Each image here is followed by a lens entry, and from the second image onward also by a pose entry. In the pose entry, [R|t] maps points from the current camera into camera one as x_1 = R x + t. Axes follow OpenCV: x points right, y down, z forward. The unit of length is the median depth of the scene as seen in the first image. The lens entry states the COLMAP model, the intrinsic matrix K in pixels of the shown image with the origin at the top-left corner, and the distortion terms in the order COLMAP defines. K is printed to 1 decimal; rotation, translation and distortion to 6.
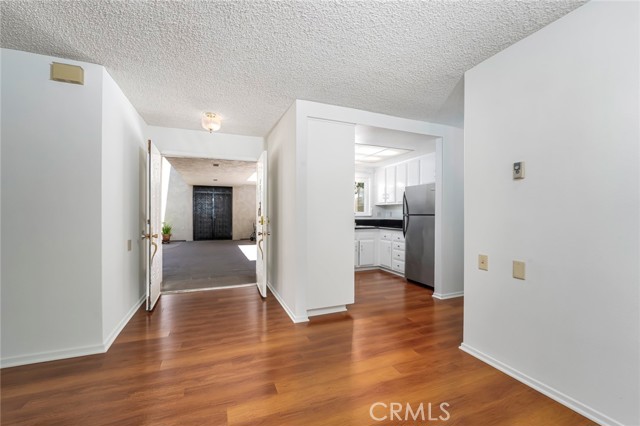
lens RADIAL K [[260.4, 0, 319.5], [0, 260.4, 215.3], [0, 0, 1]] dist [-0.013077, 0.000192]
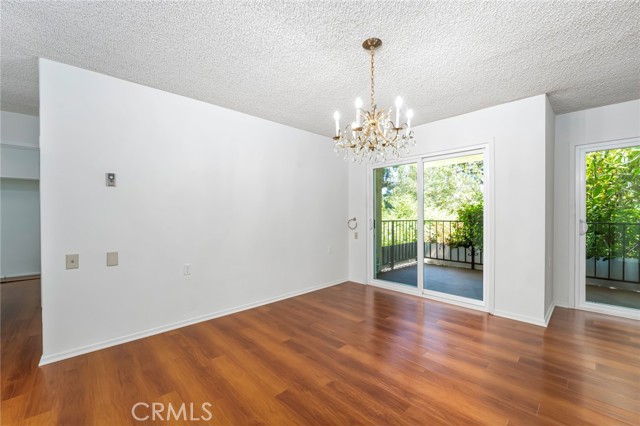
lens RADIAL K [[260.4, 0, 321.0], [0, 260.4, 216.8], [0, 0, 1]] dist [-0.013077, 0.000192]
pose [[-0.382096, -0.000282, 0.924123, -0.775221], [0.011394, 0.999923, 0.005016, 0.011874], [-0.924052, 0.012446, -0.382063, 0.536993]]
